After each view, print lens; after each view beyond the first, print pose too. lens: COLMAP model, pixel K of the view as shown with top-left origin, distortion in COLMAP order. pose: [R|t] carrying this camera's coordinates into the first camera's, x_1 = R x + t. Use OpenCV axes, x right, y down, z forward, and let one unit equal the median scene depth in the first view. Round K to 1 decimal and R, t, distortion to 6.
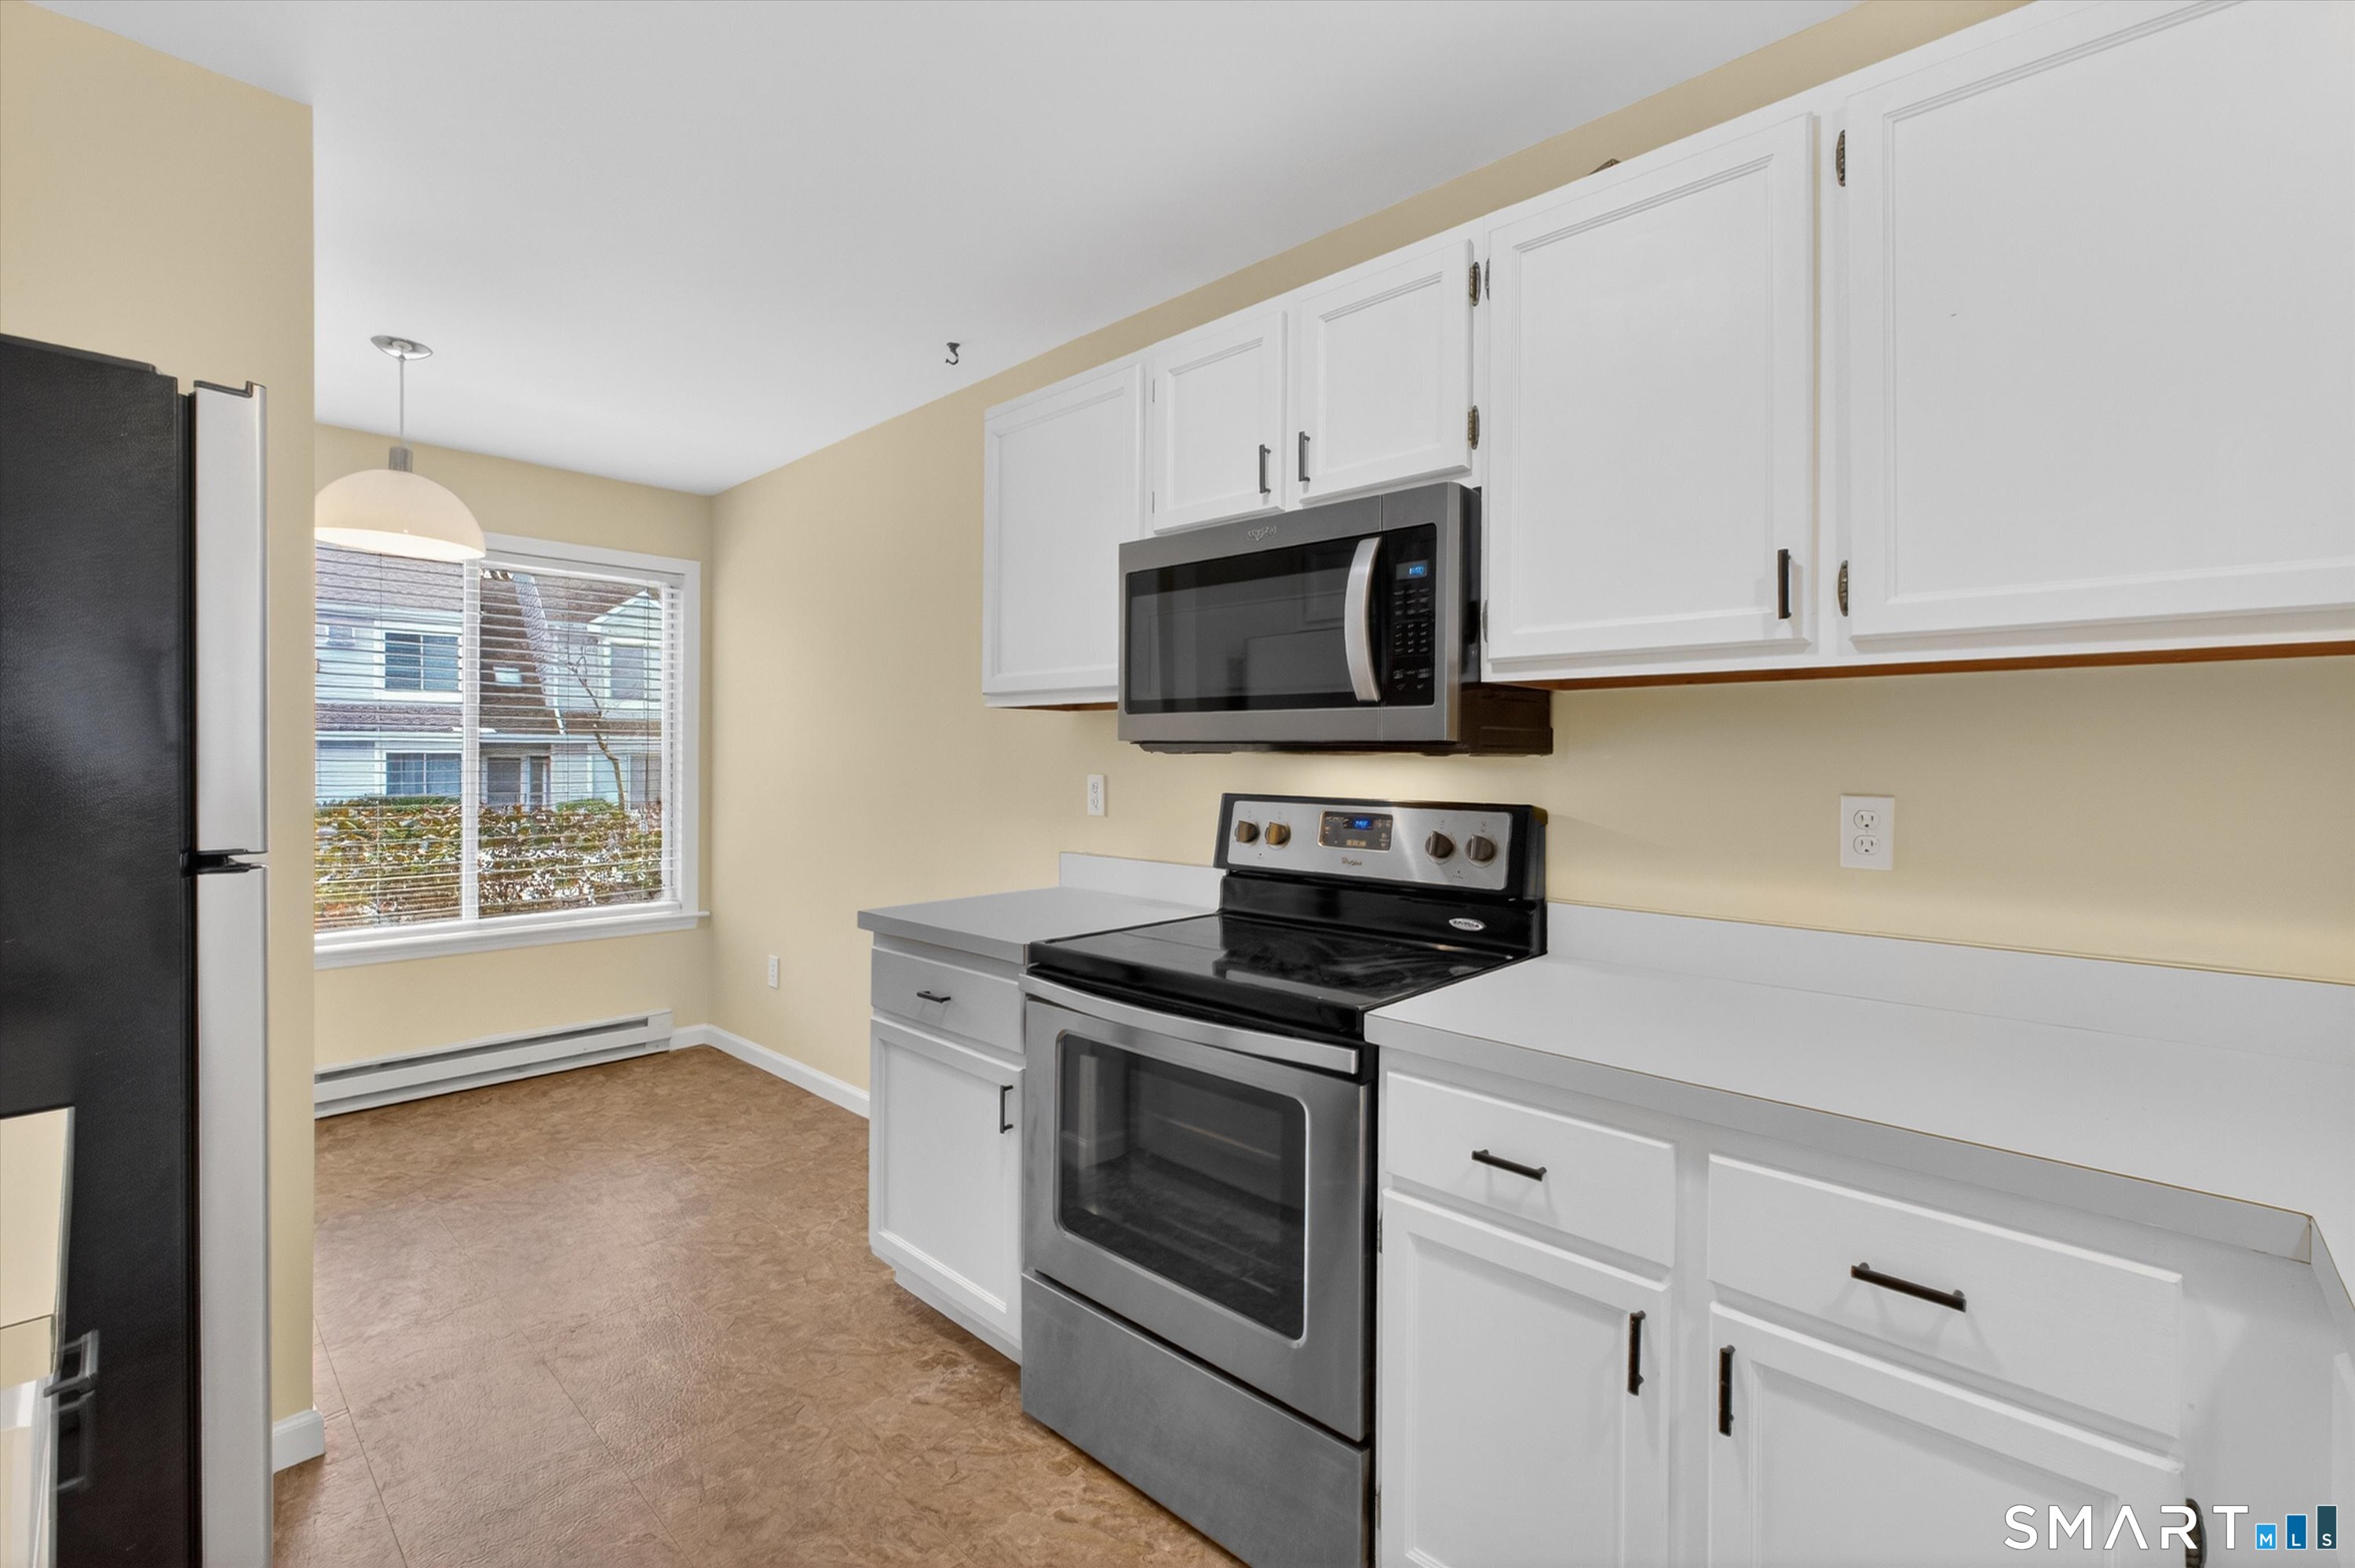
lens RADIAL K [[1005.5, 0, 1194.5], [0, 1005.5, 775.8], [0, 0, 1]] dist [0.000419, -0.000186]
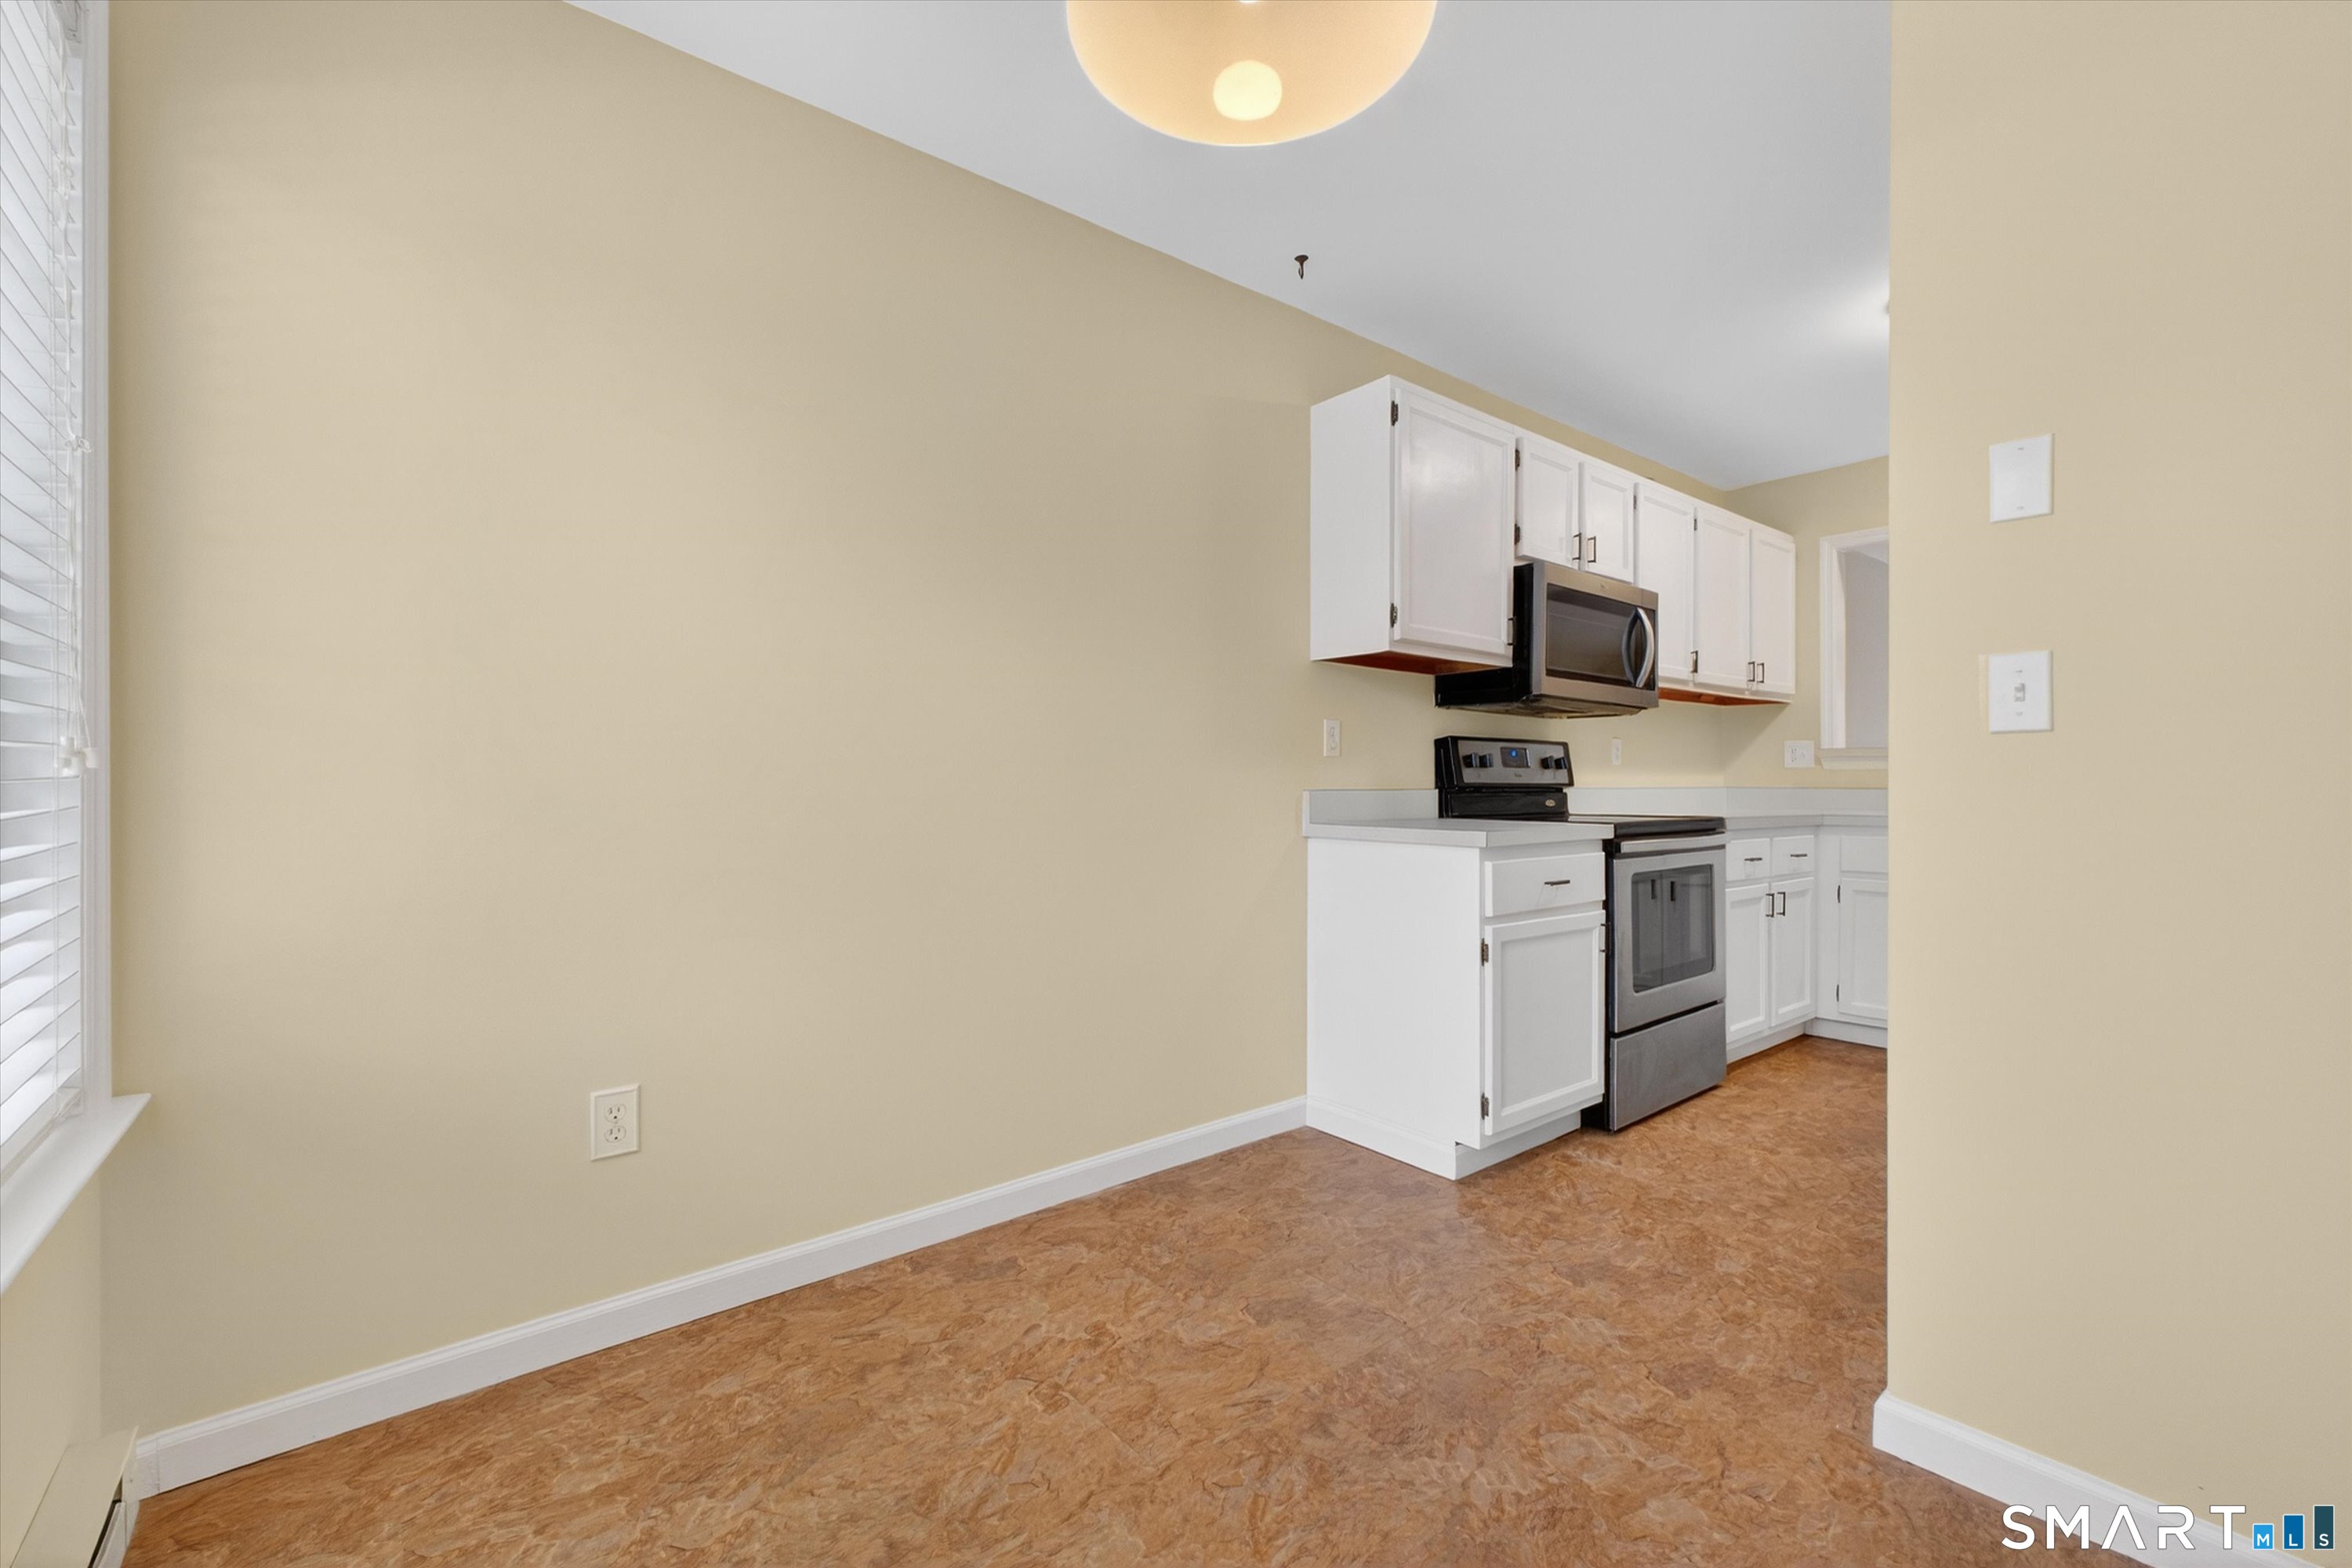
lens RADIAL K [[1004.4, 0, 1192.9], [0, 1004.4, 775.8], [0, 0, 1]] dist [0.000419, -0.000186]
pose [[0.139049, -0.010028, 0.990235, -1.487485], [0.009610, 0.999915, 0.008776, 0.060989], [-0.990239, 0.008296, 0.139133, 1.196531]]
